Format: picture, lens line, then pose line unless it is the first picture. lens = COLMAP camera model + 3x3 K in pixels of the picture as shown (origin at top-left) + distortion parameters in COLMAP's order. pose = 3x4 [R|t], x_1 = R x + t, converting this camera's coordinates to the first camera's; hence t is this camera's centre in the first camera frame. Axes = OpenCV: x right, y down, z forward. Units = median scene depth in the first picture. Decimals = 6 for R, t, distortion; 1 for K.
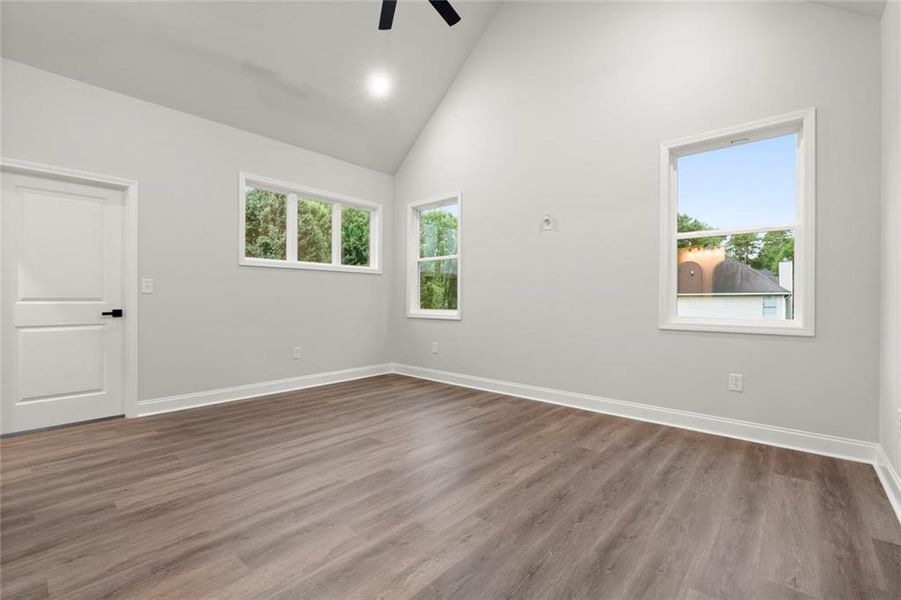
lens RADIAL K [[397.7, 0, 447.0], [0, 397.7, 295.9], [0, 0, 1]] dist [-0.003840, 0.000648]
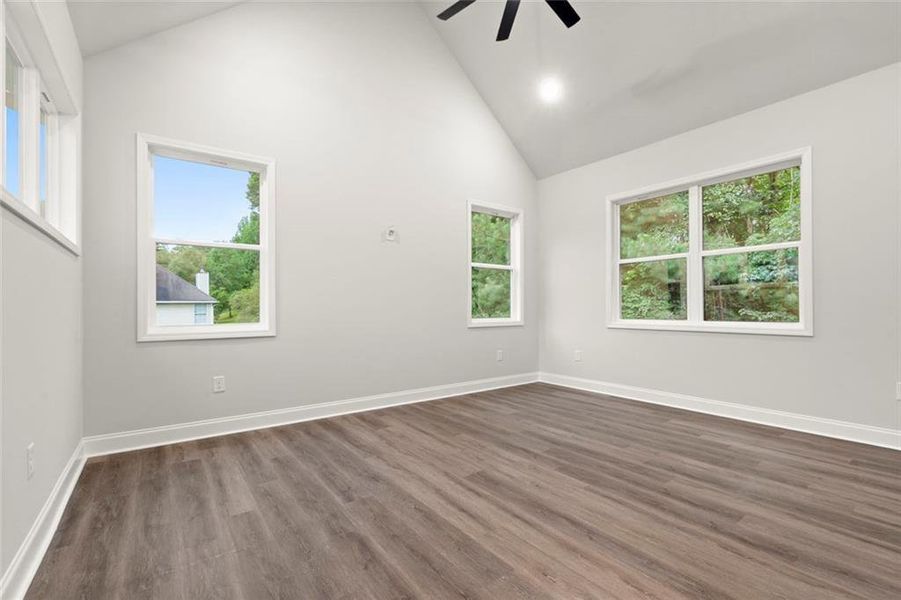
lens RADIAL K [[397.7, 0, 451.7], [0, 397.7, 313.3], [0, 0, 1]] dist [-0.003840, 0.000648]
pose [[0.199963, -0.017407, 0.979649, -0.916343], [-0.006907, 0.999792, 0.019175, 0.001712], [-0.979779, -0.010601, 0.199801, 0.791469]]
